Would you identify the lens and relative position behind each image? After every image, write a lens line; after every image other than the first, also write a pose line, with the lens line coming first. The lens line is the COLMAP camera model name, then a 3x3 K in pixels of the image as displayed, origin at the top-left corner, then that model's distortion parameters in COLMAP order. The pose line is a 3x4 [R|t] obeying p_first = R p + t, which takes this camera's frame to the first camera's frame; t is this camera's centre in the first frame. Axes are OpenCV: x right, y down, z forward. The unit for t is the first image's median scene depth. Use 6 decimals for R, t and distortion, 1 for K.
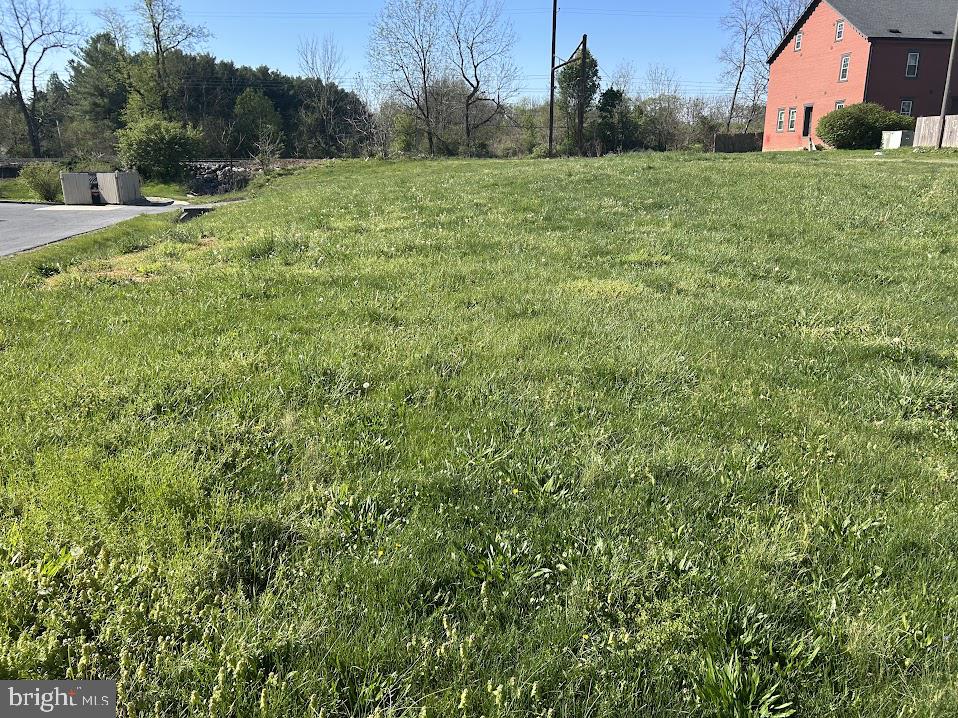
lens RADIAL K [[713.6, 0, 479.0], [0, 713.6, 359.0], [0, 0, 1]] dist [0.050441, -0.058491]
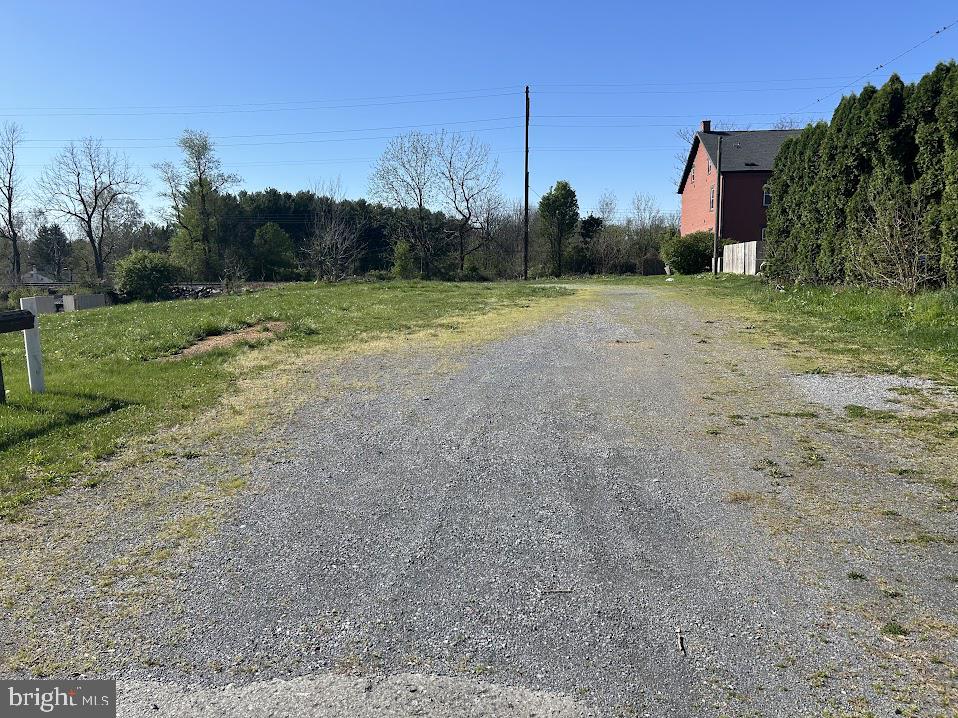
lens RADIAL K [[713.6, 0, 479.0], [0, 713.6, 359.0], [0, 0, 1]] dist [0.050441, -0.058491]
pose [[0.977435, 0.020236, -0.210264, 0.275572], [-0.052957, 0.987087, -0.151177, -0.002347], [0.204490, 0.158901, 0.965885, -0.015340]]
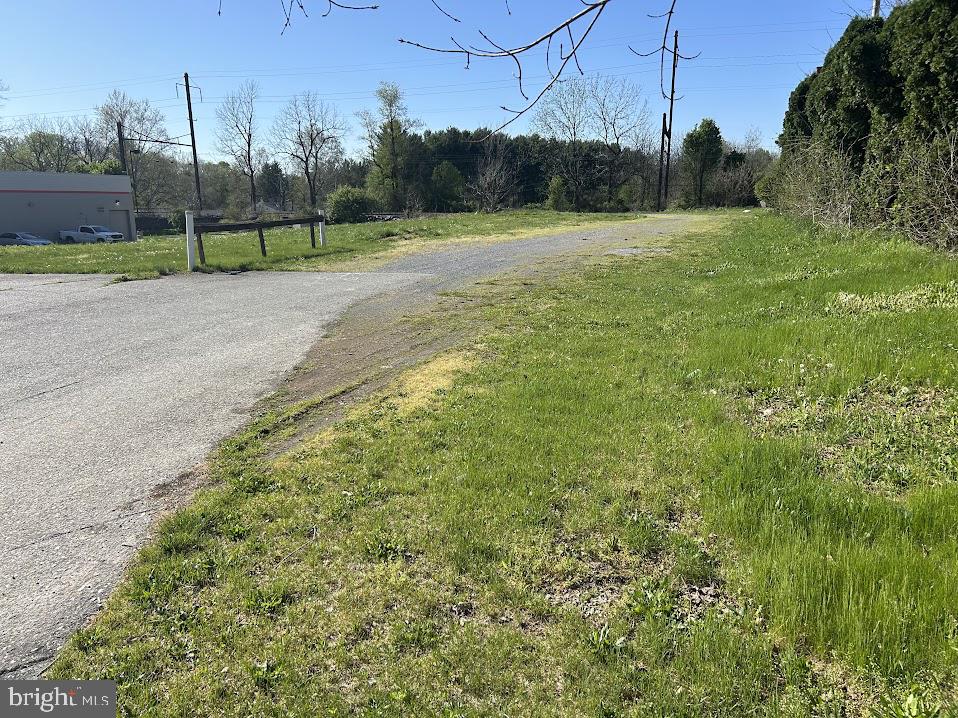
lens RADIAL K [[713.4, 0, 470.0], [0, 713.4, 364.0], [0, 0, 1]] dist [0.062398, -0.078788]
pose [[0.889967, 0.099610, -0.445012, 0.389835], [-0.127195, 0.991346, -0.032475, 0.045634], [0.437926, 0.085505, 0.894936, -0.174733]]
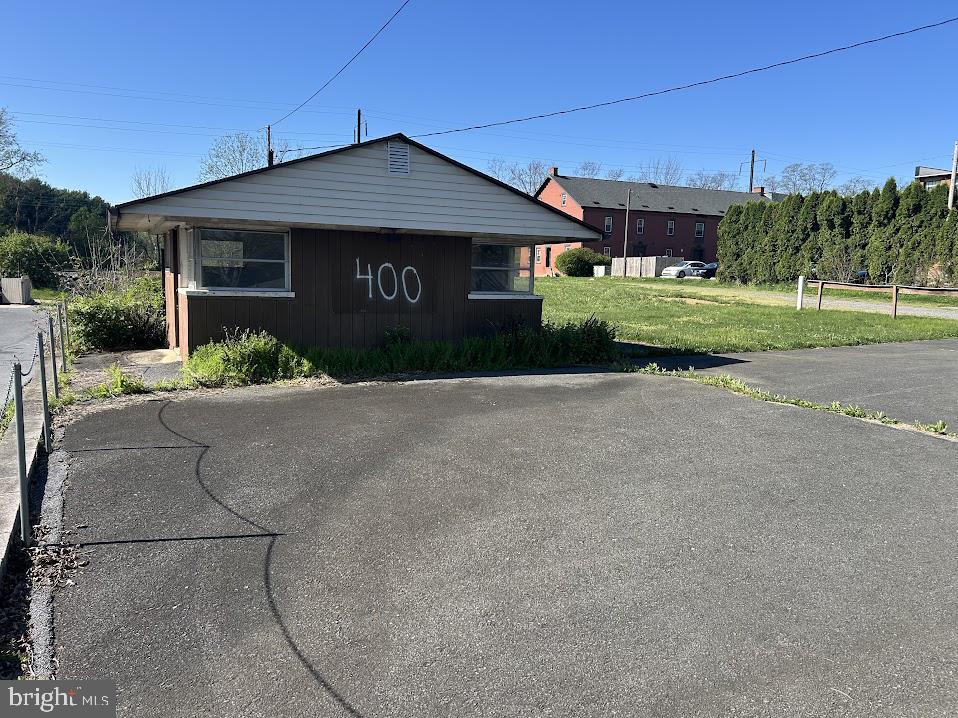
lens RADIAL K [[728.2, 0, 482.2], [0, 728.2, 345.3], [0, 0, 1]] dist [0.057922, -0.070732]
pose [[0.947236, -0.003008, 0.320522, -0.092483], [0.061288, 0.983207, -0.171897, 0.058011], [-0.314622, 0.182471, 0.931513, -0.191345]]
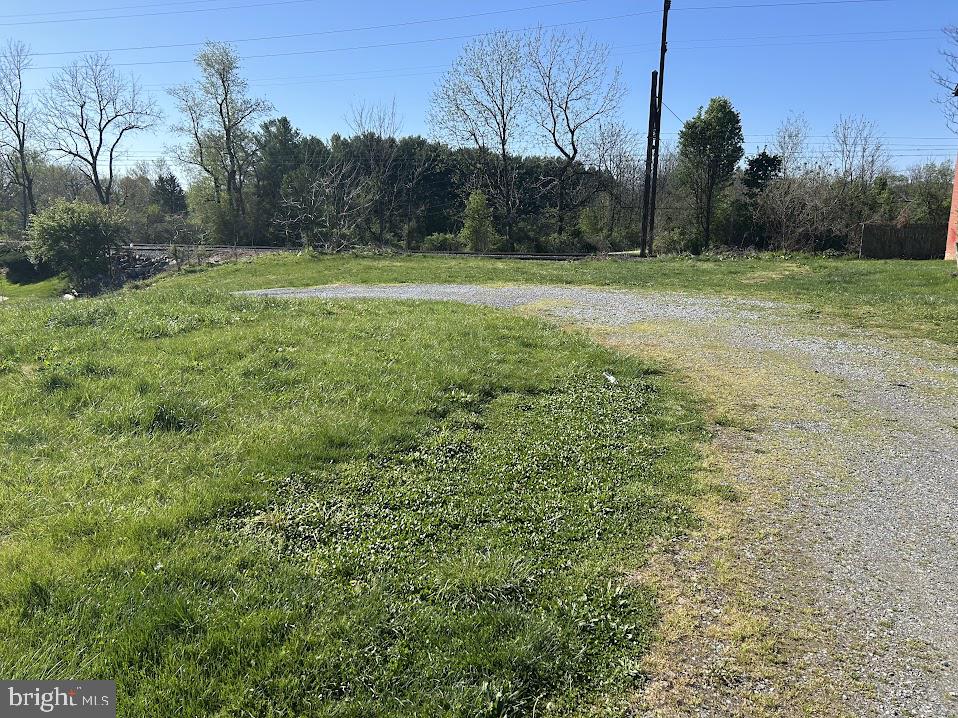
lens RADIAL K [[713.6, 0, 479.0], [0, 713.6, 359.0], [0, 0, 1]] dist [0.050441, -0.058491]
pose [[0.913608, 0.084112, -0.397801, 0.249517], [-0.123893, 0.989432, -0.075330, -0.115011], [0.387261, 0.118107, 0.914374, 0.341850]]
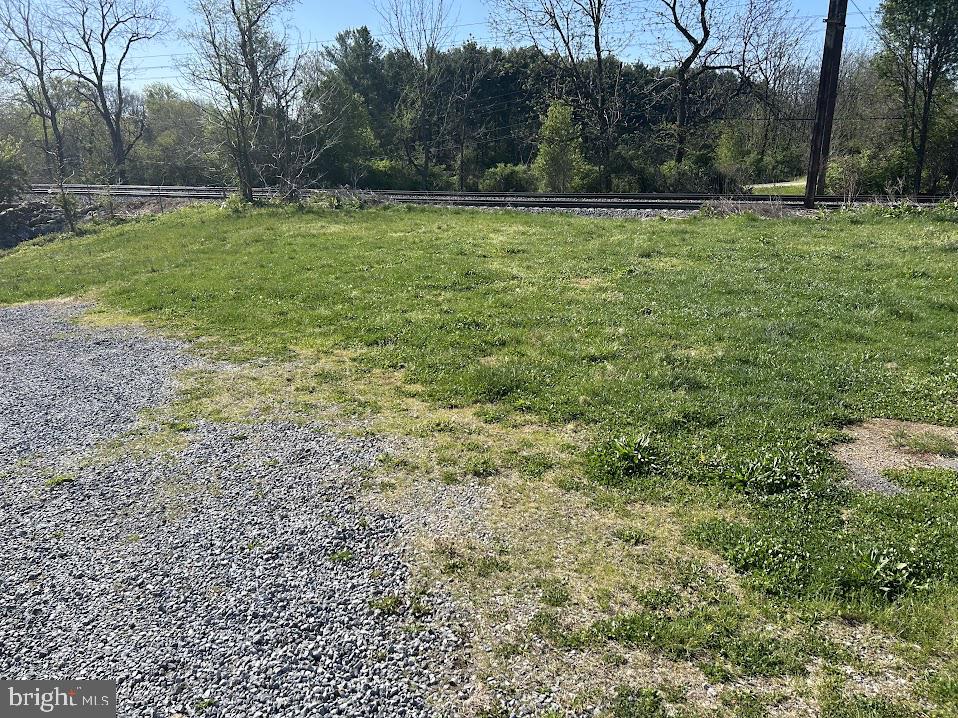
lens RADIAL K [[728.2, 0, 482.2], [0, 728.2, 345.3], [0, 0, 1]] dist [0.057922, -0.070732]
pose [[0.824158, 0.136416, -0.549686, 0.200180], [-0.149893, 0.988488, 0.020576, -0.181122], [0.546165, 0.065436, 0.835118, 0.572053]]
